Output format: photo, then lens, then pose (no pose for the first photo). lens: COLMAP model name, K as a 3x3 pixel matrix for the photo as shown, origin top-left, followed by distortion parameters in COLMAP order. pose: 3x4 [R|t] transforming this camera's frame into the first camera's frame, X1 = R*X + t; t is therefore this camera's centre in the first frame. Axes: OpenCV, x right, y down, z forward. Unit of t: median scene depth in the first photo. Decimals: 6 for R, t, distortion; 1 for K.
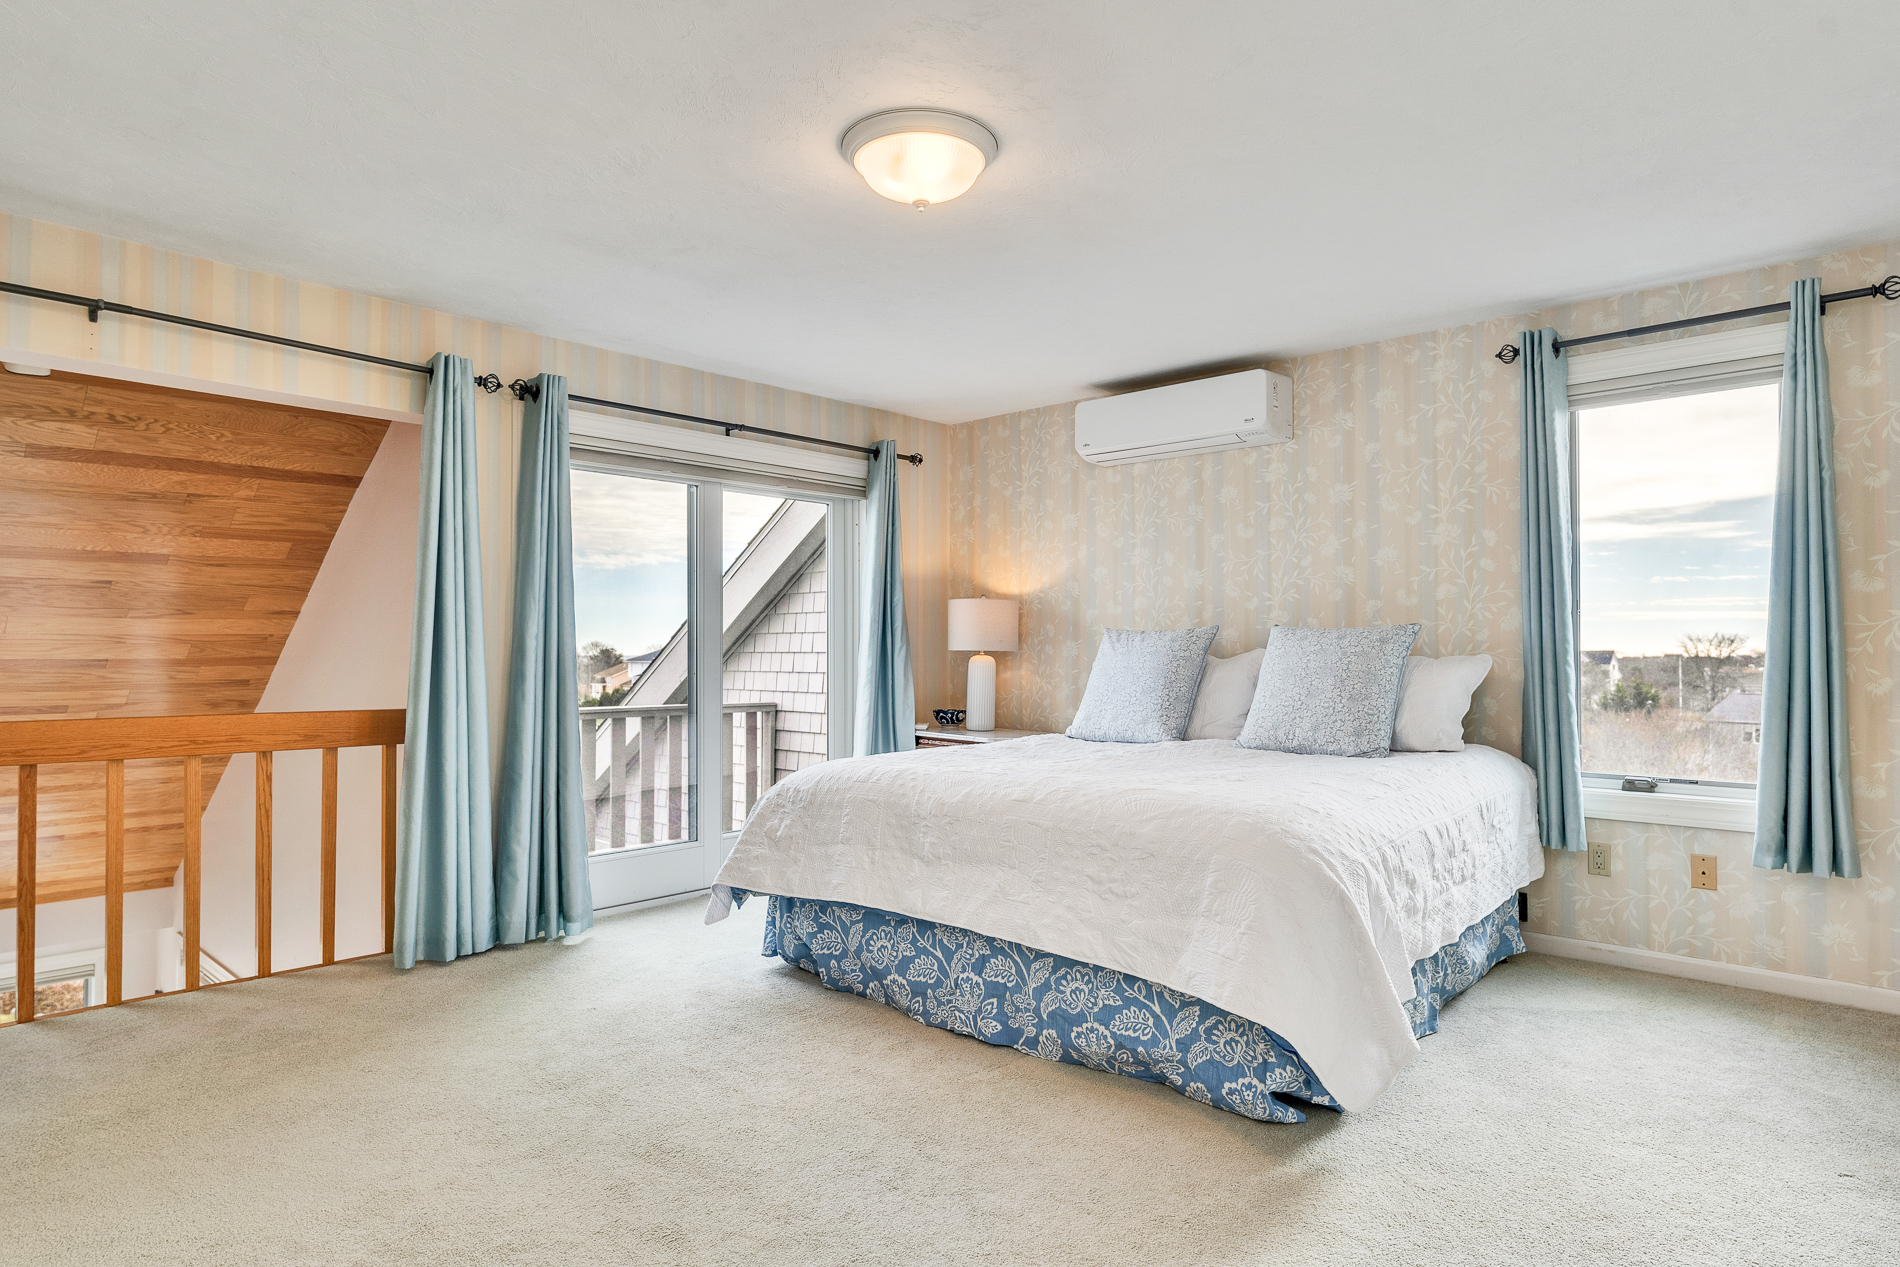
lens RADIAL K [[1080.6, 0, 945.5], [0, 1080.6, 641.0], [0, 0, 1]] dist [0.013018, 0.001017]
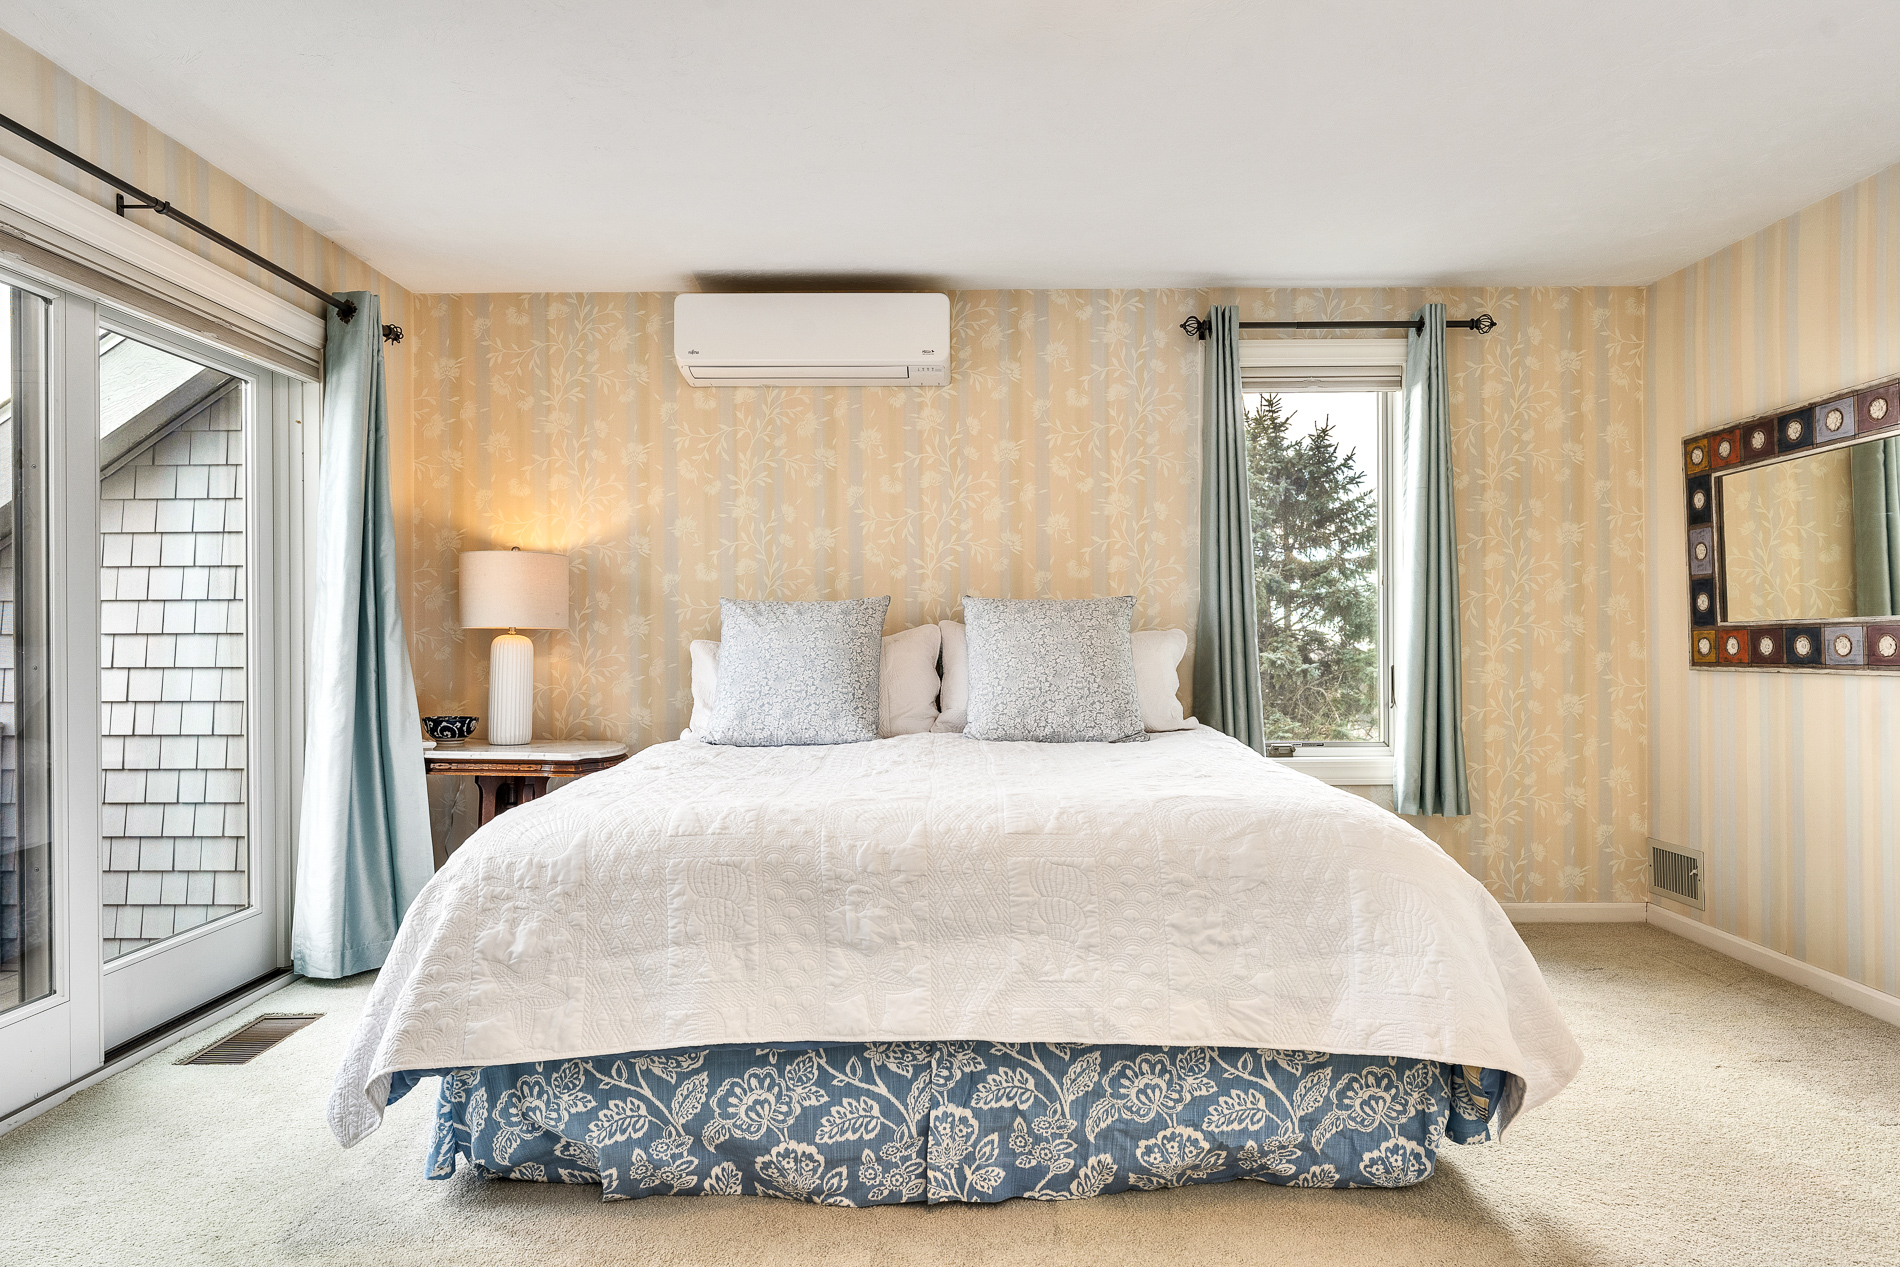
lens RADIAL K [[1121.0, 0, 943.9], [0, 1121.0, 644.2], [0, 0, 1]] dist [0.001198, -0.000226]
pose [[0.734210, -0.005388, 0.678901, -0.305493], [-0.000464, 0.999964, 0.008438, 0.015847], [-0.678922, -0.006510, 0.734181, 0.354151]]
